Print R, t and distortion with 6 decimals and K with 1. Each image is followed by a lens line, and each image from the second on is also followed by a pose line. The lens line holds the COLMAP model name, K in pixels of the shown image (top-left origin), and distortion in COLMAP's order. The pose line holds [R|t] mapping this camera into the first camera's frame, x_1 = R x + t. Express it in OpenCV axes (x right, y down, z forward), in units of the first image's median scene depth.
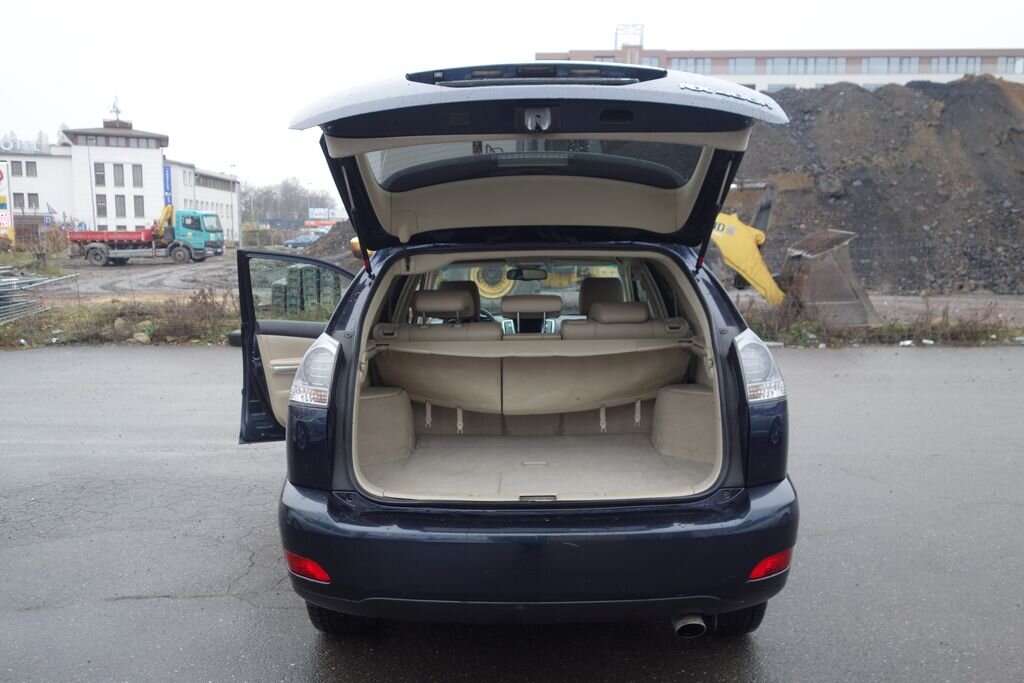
lens RADIAL K [[810.9, 0, 509.6], [0, 810.9, 341.4], [0, 0, 1]] dist [0.003255, -0.004923]
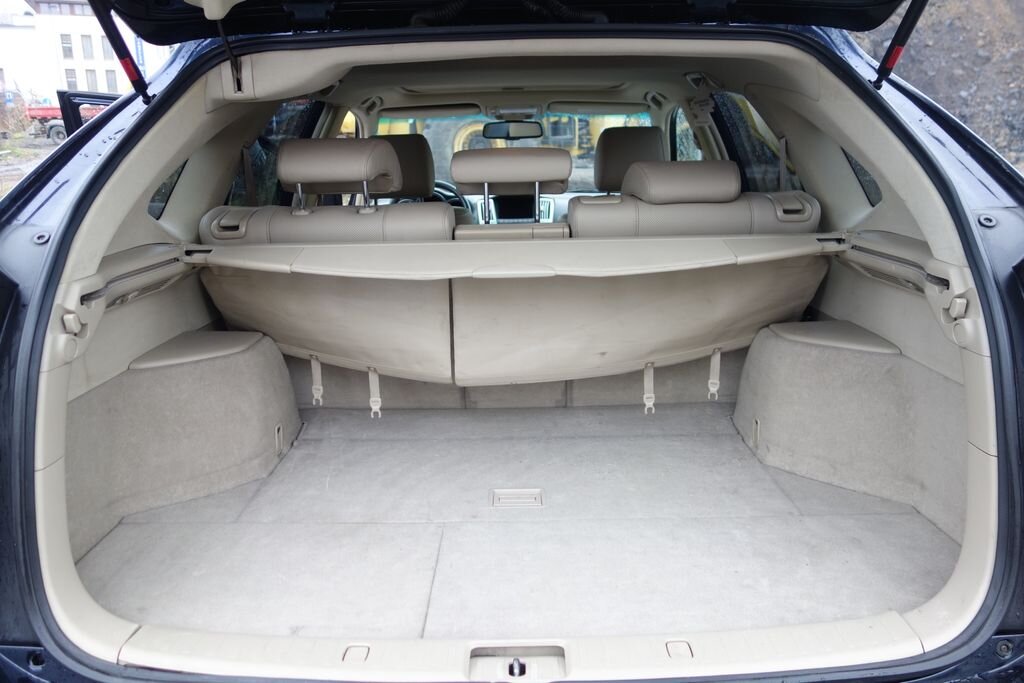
lens RADIAL K [[810.9, 0, 509.6], [0, 810.9, 341.4], [0, 0, 1]] dist [0.003255, -0.004923]
pose [[0.999966, -0.007675, 0.002885, 0.003434], [0.007177, 0.989475, 0.144529, -0.001535], [-0.003964, -0.144503, 0.989496, 0.069721]]
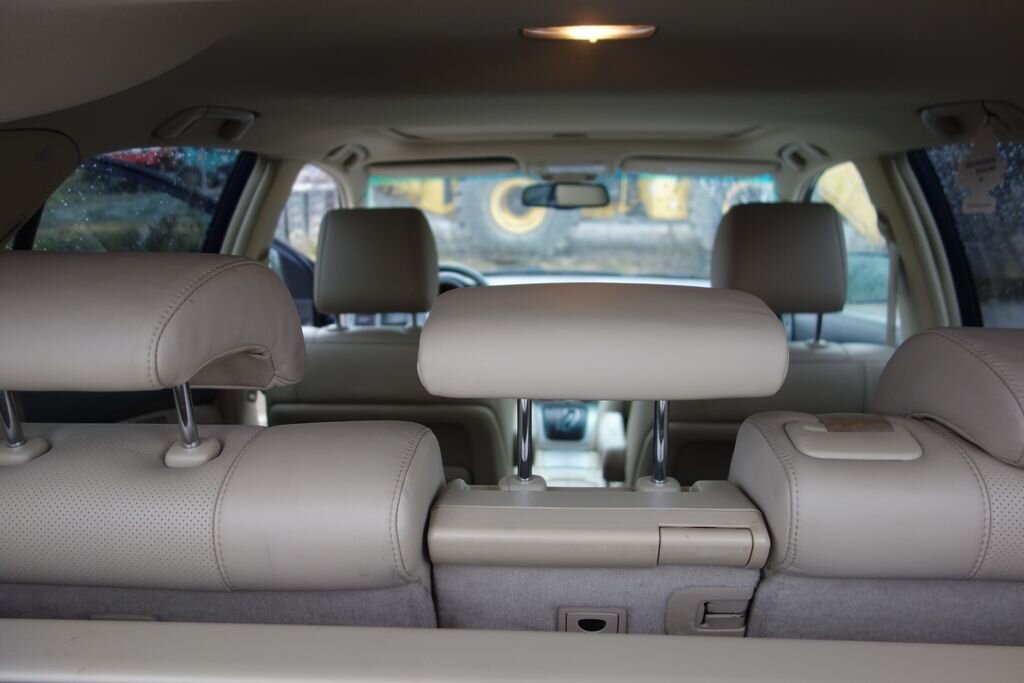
lens RADIAL K [[810.9, 0, 509.6], [0, 810.9, 341.4], [0, 0, 1]] dist [0.003255, -0.004923]
pose [[0.999007, 0.018406, -0.040585, 0.002202], [-0.014890, 0.996246, 0.085279, -0.008517], [0.042002, -0.084590, 0.995530, 0.117503]]
